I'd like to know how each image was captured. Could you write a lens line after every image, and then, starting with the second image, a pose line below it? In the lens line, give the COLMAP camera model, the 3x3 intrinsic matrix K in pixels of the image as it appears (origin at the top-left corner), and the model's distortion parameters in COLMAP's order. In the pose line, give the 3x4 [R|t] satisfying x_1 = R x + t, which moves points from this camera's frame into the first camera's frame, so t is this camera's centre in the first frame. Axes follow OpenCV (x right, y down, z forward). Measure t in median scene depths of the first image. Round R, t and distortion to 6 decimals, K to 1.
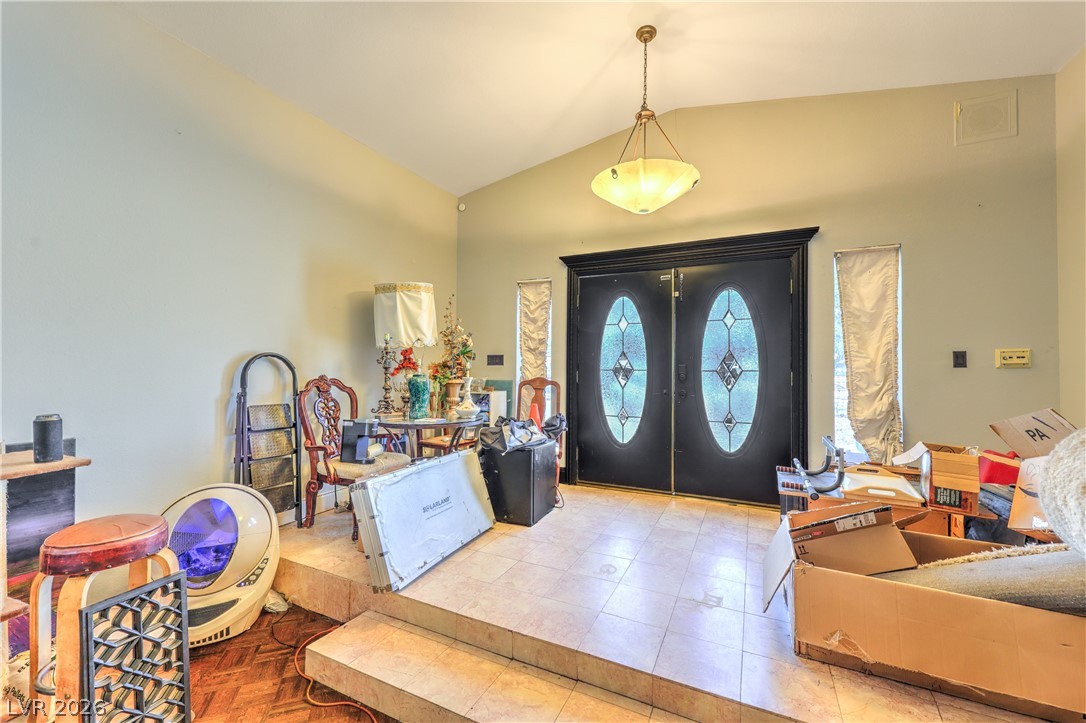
lens RADIAL K [[437.1, 0, 542.5], [0, 437.1, 359.9], [0, 0, 1]] dist [0.000645, 0.000674]
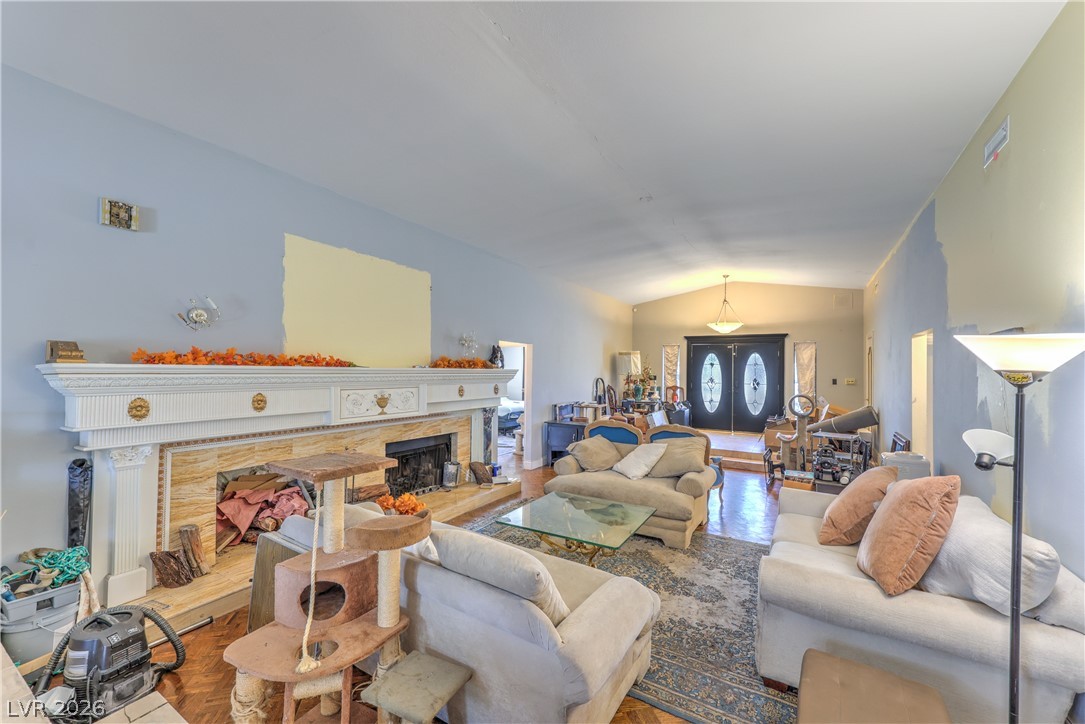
lens RADIAL K [[436.7, 0, 537.8], [0, 436.7, 367.4], [0, 0, 1]] dist [0.000645, 0.000674]
pose [[0.993705, 0.005965, -0.111867, -0.572177], [-0.004611, 0.999913, 0.012363, -0.101413], [0.111931, -0.011770, 0.993646, -1.740332]]
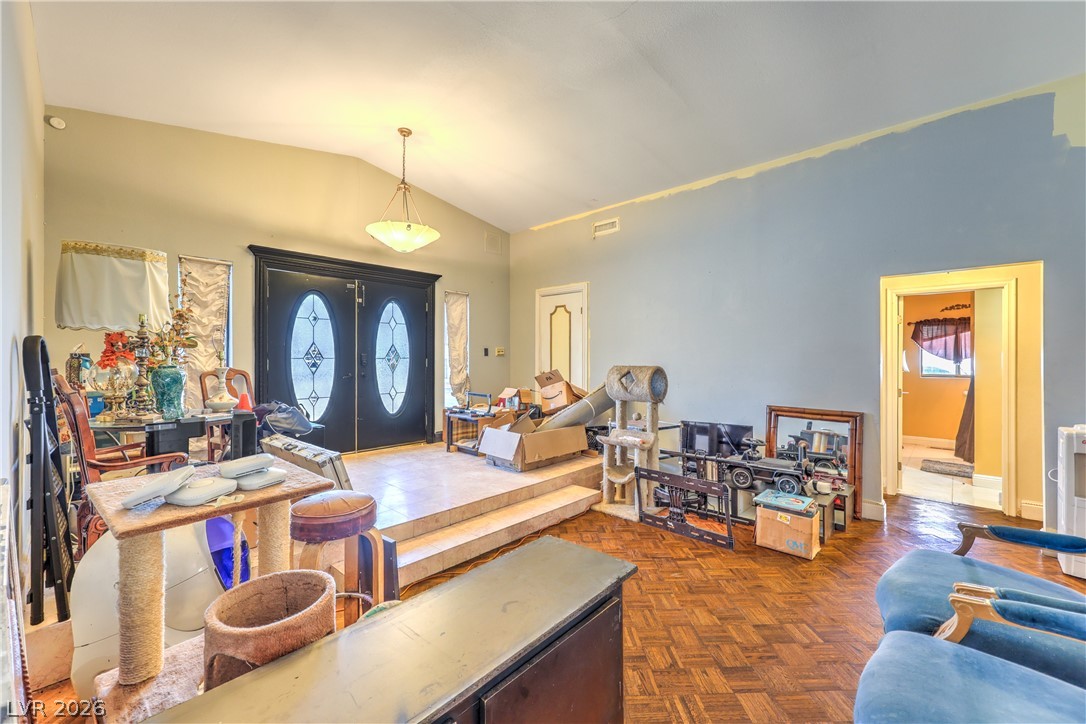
lens RADIAL K [[437.1, 0, 542.1], [0, 437.1, 360.2], [0, 0, 1]] dist [0.000645, 0.000674]
pose [[0.301427, -0.010872, 0.953427, -0.813120], [-0.013915, 0.999778, 0.015800, 0.000977], [-0.953388, -0.018029, 0.301209, 0.075436]]
